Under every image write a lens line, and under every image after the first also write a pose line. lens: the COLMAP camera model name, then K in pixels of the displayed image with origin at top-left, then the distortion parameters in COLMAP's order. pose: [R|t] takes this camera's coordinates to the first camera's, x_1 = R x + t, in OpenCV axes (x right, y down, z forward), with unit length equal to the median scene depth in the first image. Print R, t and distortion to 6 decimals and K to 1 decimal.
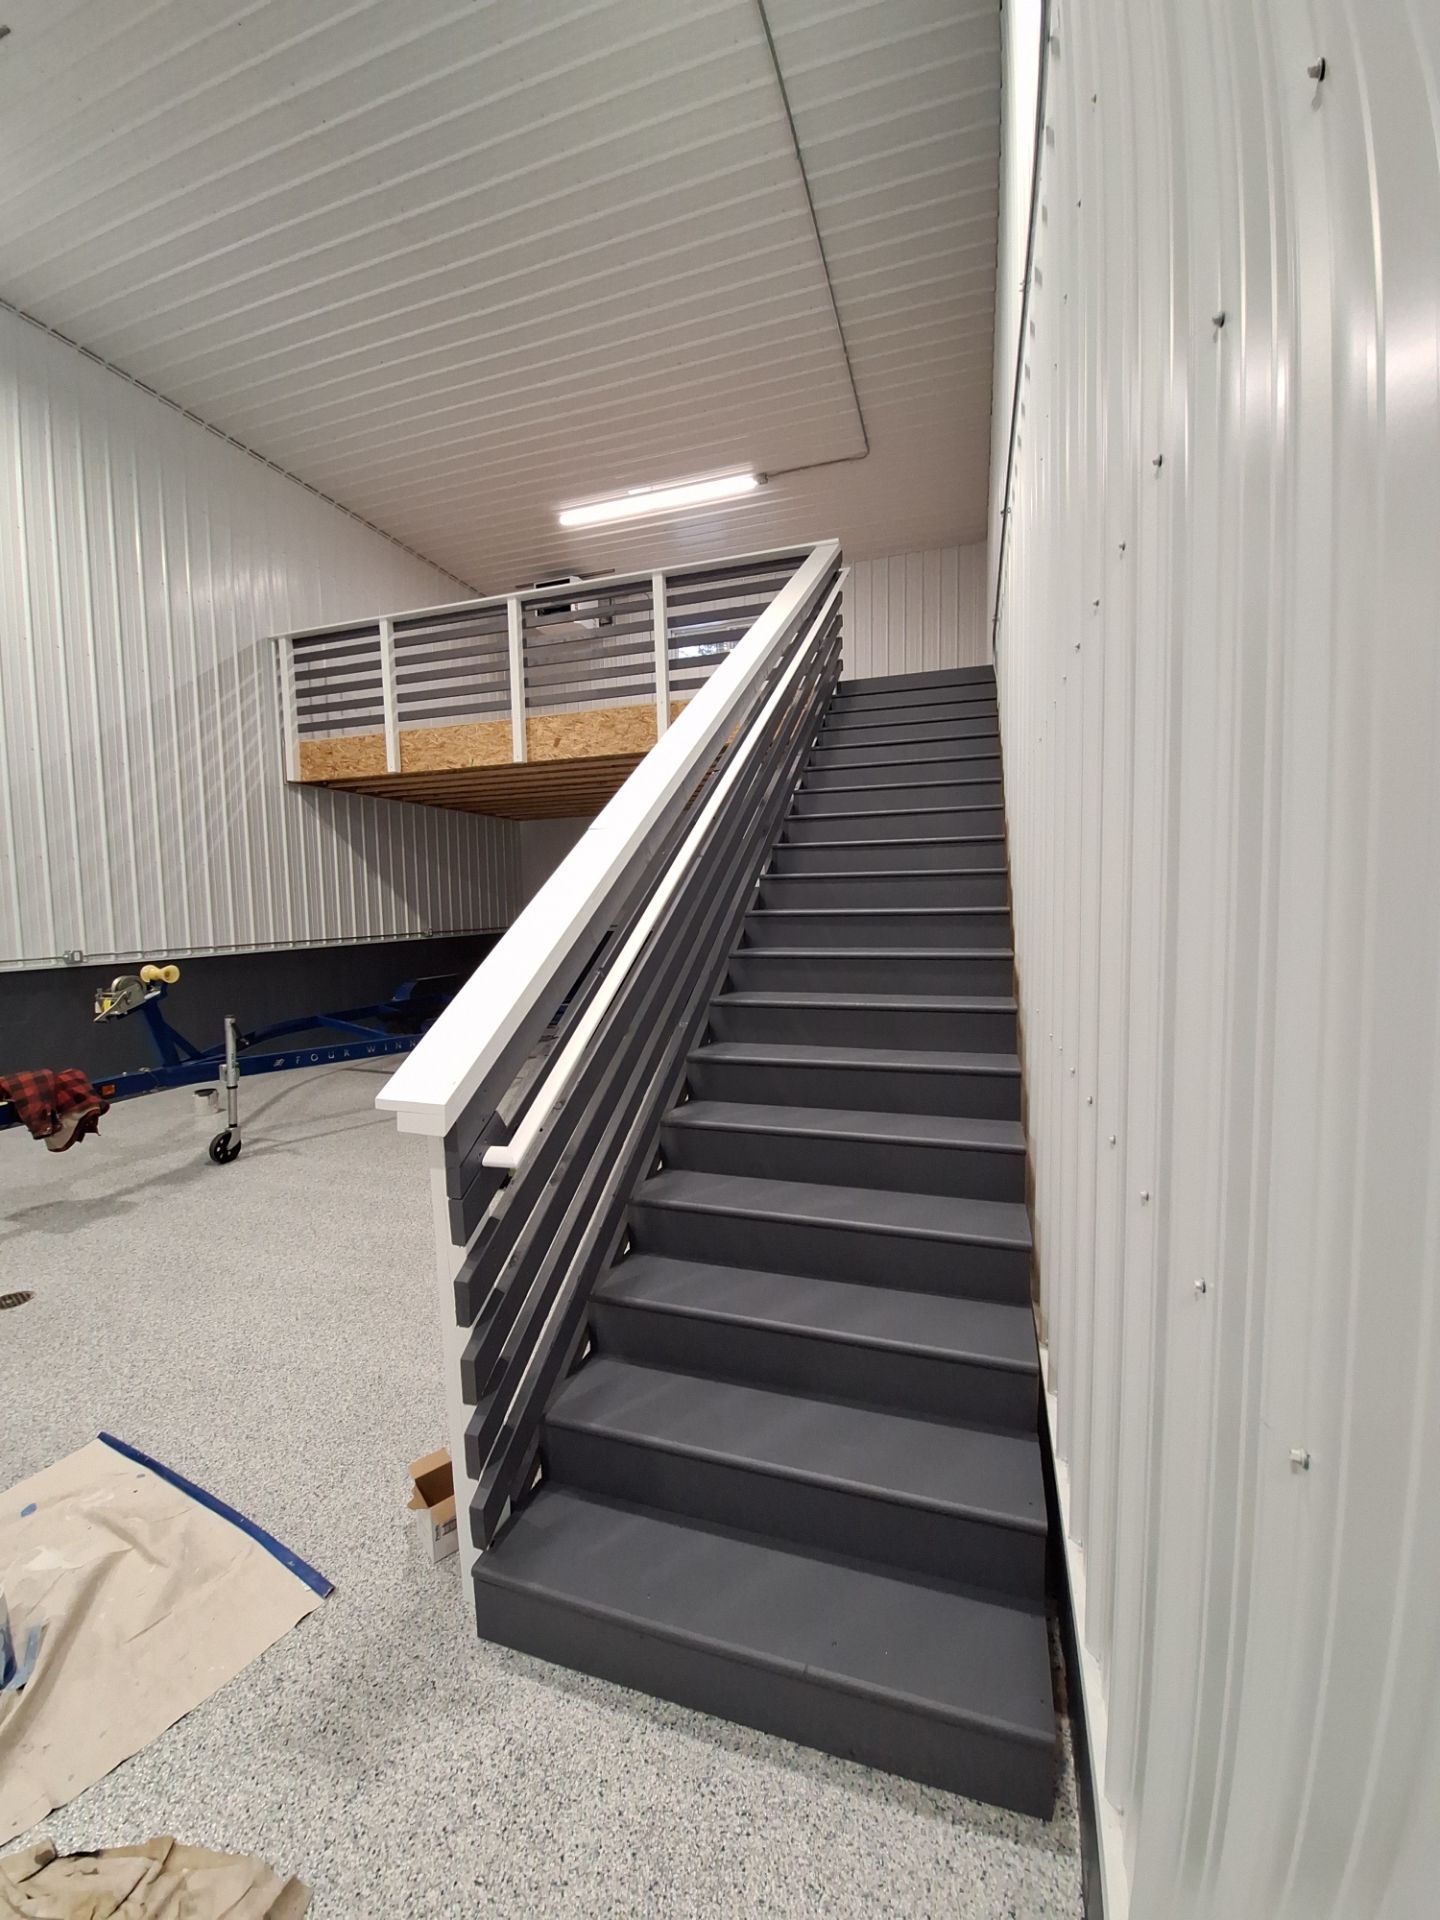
lens RADIAL K [[740.3, 0, 721.2], [0, 740.3, 952.2], [0, 0, 1]] dist [-0.012247, -0.002532]
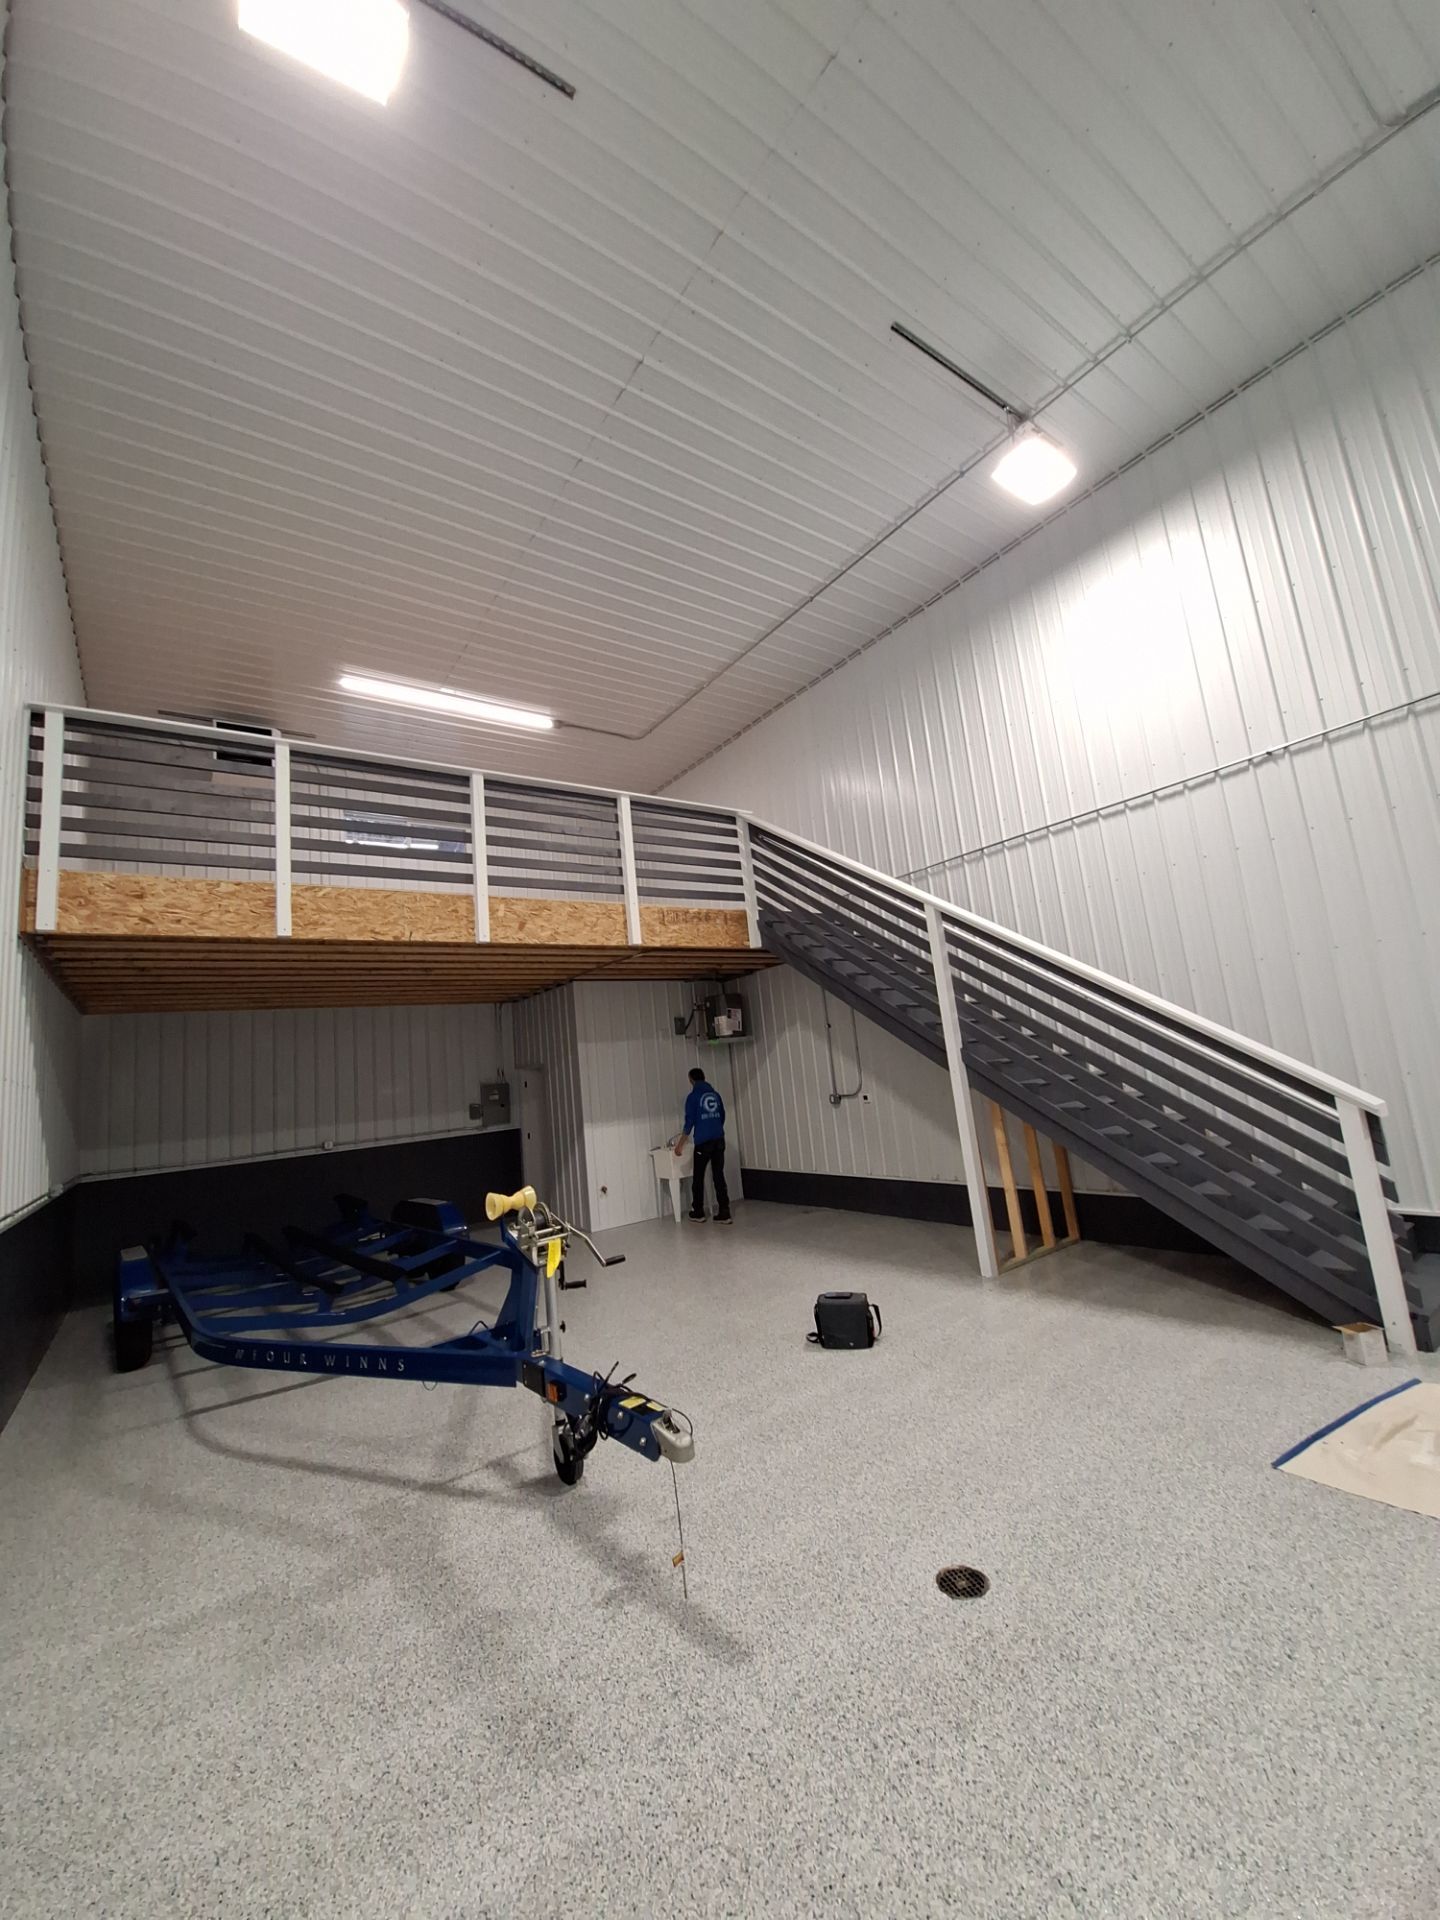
lens RADIAL K [[740.3, 0, 715.0], [0, 740.3, 953.1], [0, 0, 1]] dist [-0.012247, -0.002532]
pose [[0.603223, 0.088128, 0.792689, -0.823231], [0.143456, 0.965679, -0.216527, -0.010817], [-0.784565, 0.244330, 0.569878, 0.279347]]
